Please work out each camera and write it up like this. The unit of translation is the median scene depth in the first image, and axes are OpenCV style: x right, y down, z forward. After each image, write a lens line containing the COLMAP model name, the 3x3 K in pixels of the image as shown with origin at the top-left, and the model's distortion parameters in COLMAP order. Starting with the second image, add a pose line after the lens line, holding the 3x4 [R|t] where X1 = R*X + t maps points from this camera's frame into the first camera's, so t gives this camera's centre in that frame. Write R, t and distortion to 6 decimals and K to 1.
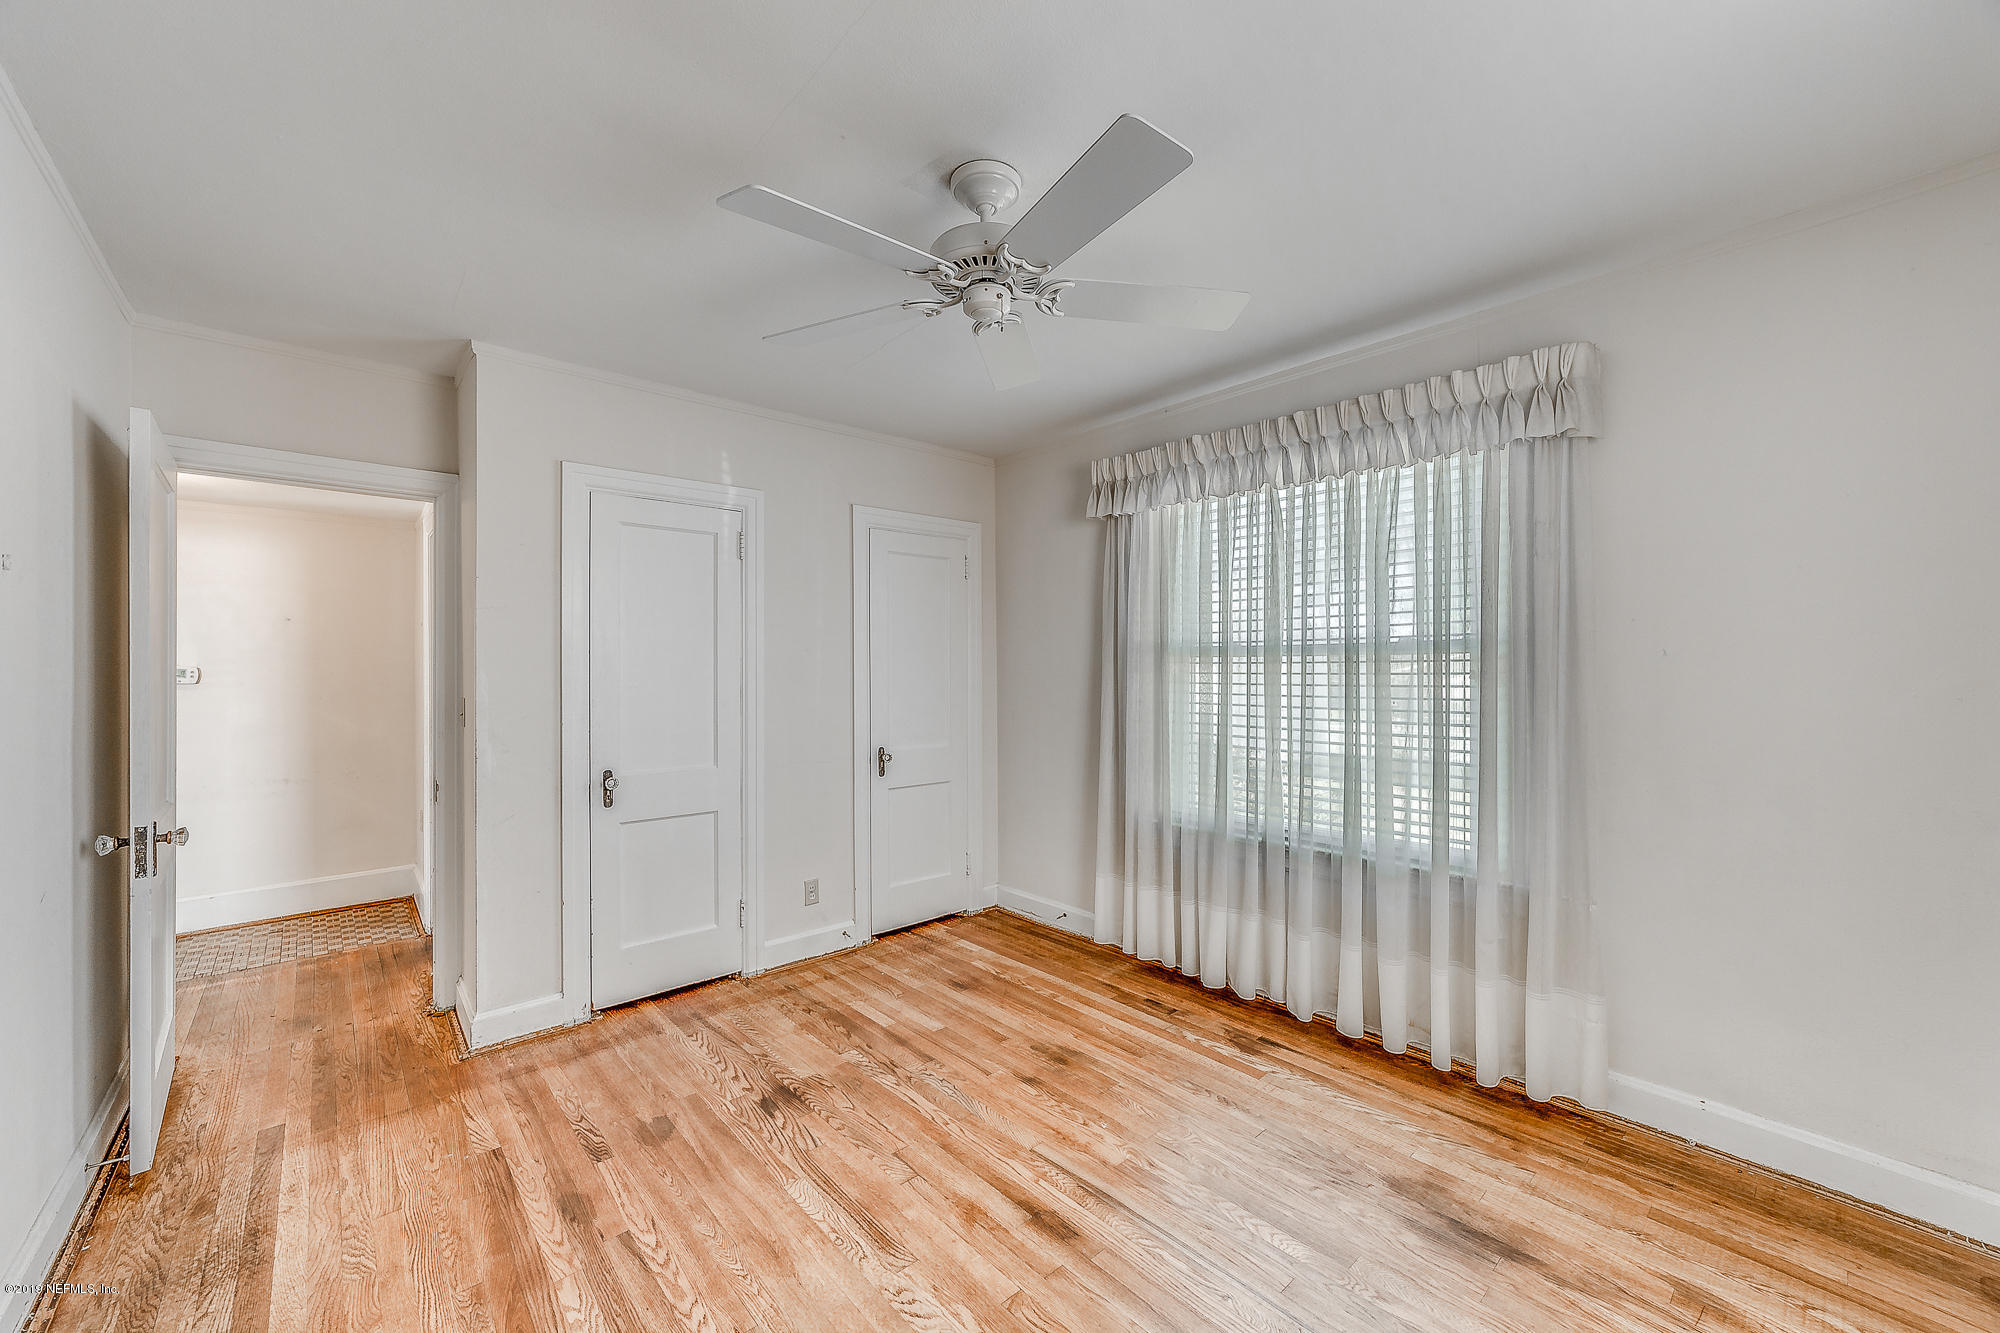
lens RADIAL K [[774.7, 0, 1001.4], [0, 774.7, 658.6], [0, 0, 1]] dist [-0.019866, 0.008808]
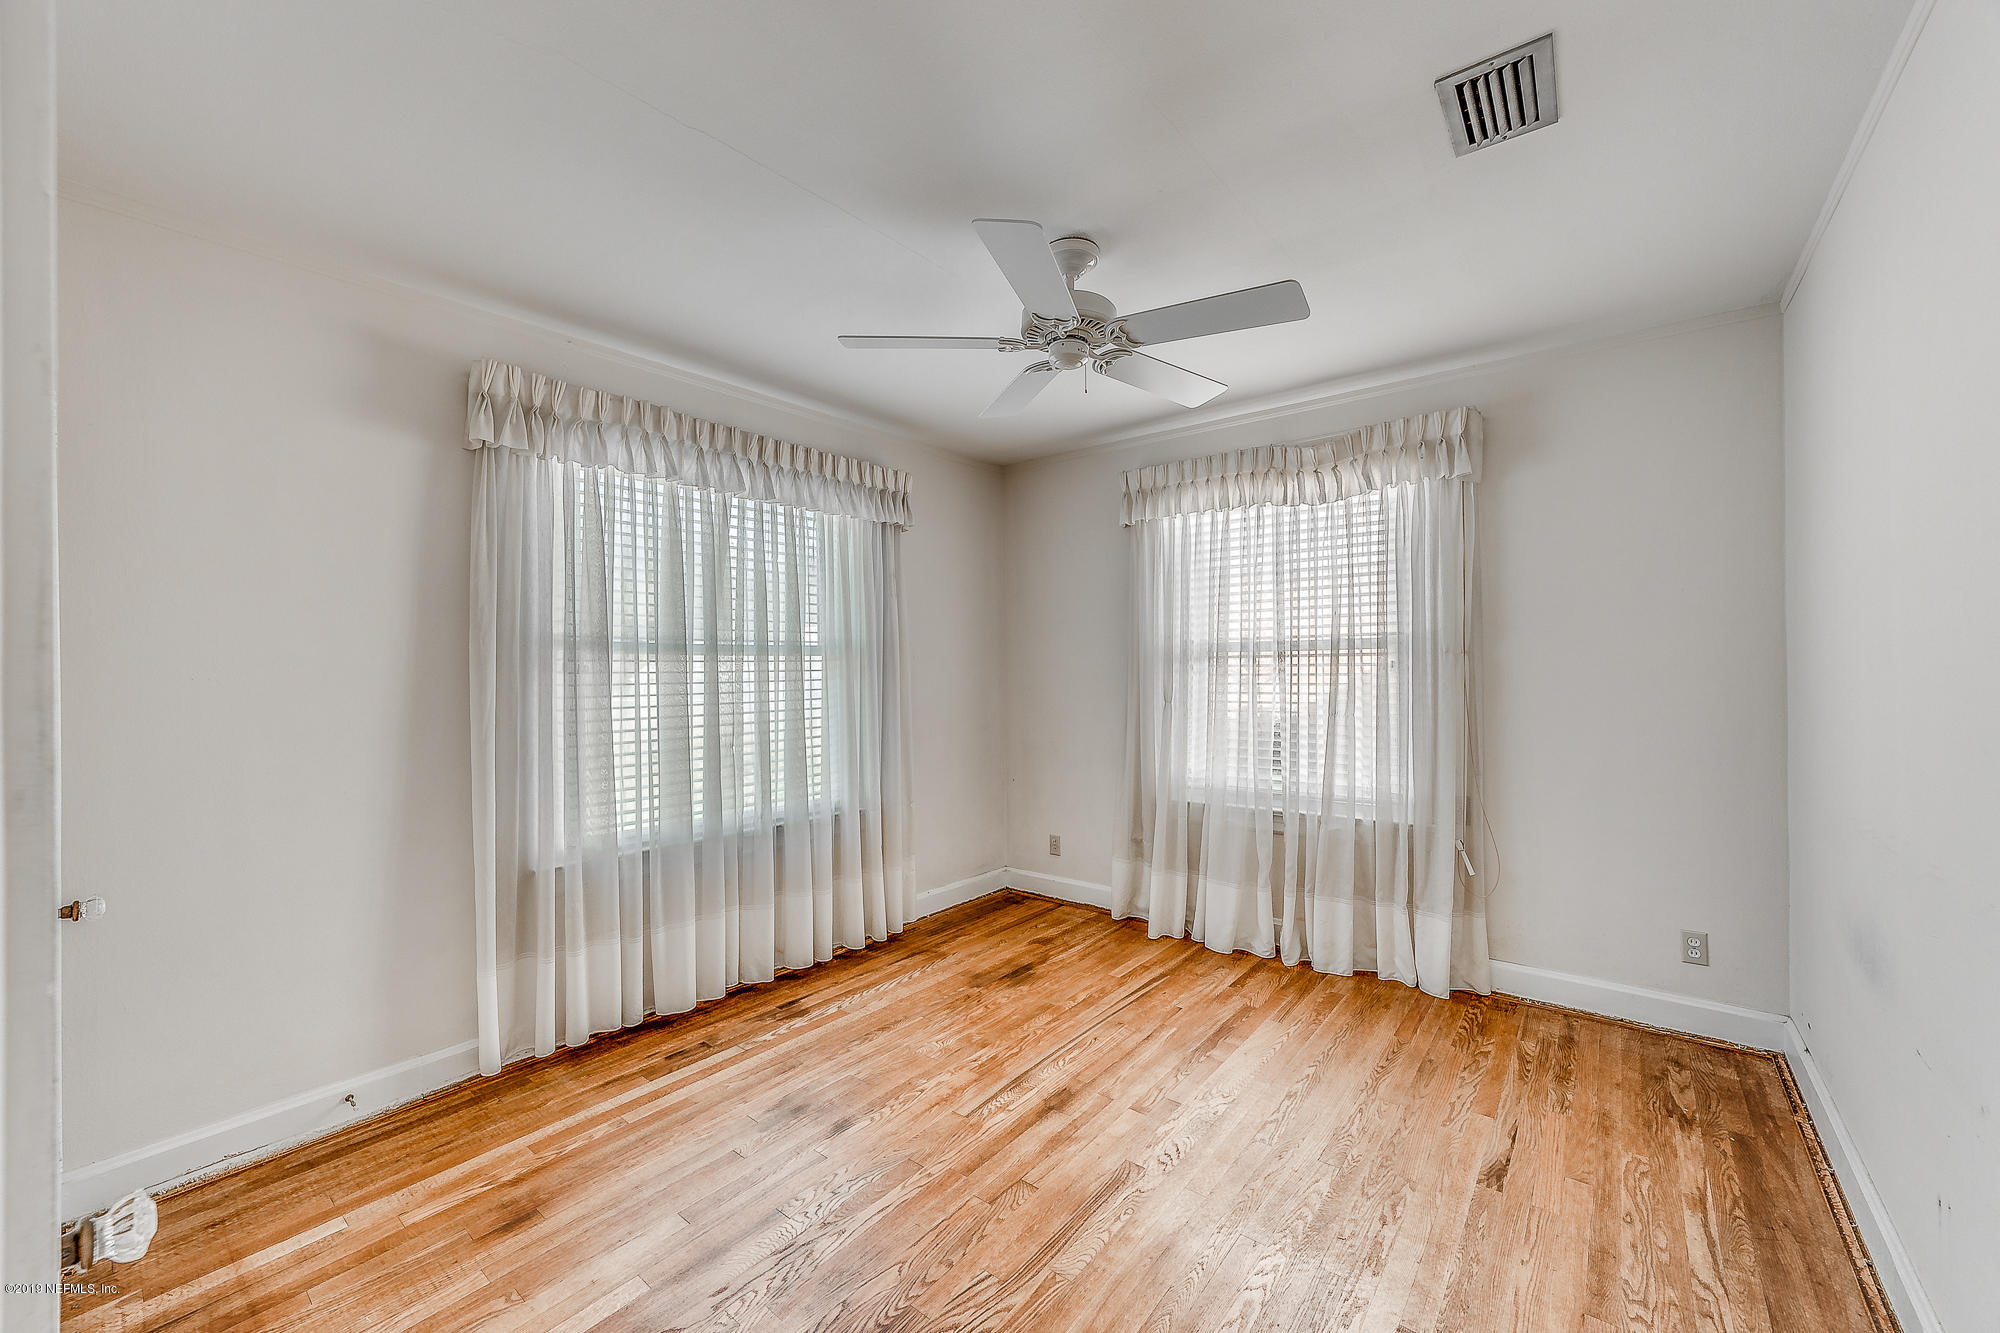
lens RADIAL K [[774.7, 0, 1001.4], [0, 774.7, 658.6], [0, 0, 1]] dist [-0.019866, 0.008808]
pose [[-0.165243, 0.018510, 0.986079, -0.825558], [-0.005688, 0.999789, -0.019720, 0.023201], [-0.986236, -0.008868, -0.165103, 0.912060]]
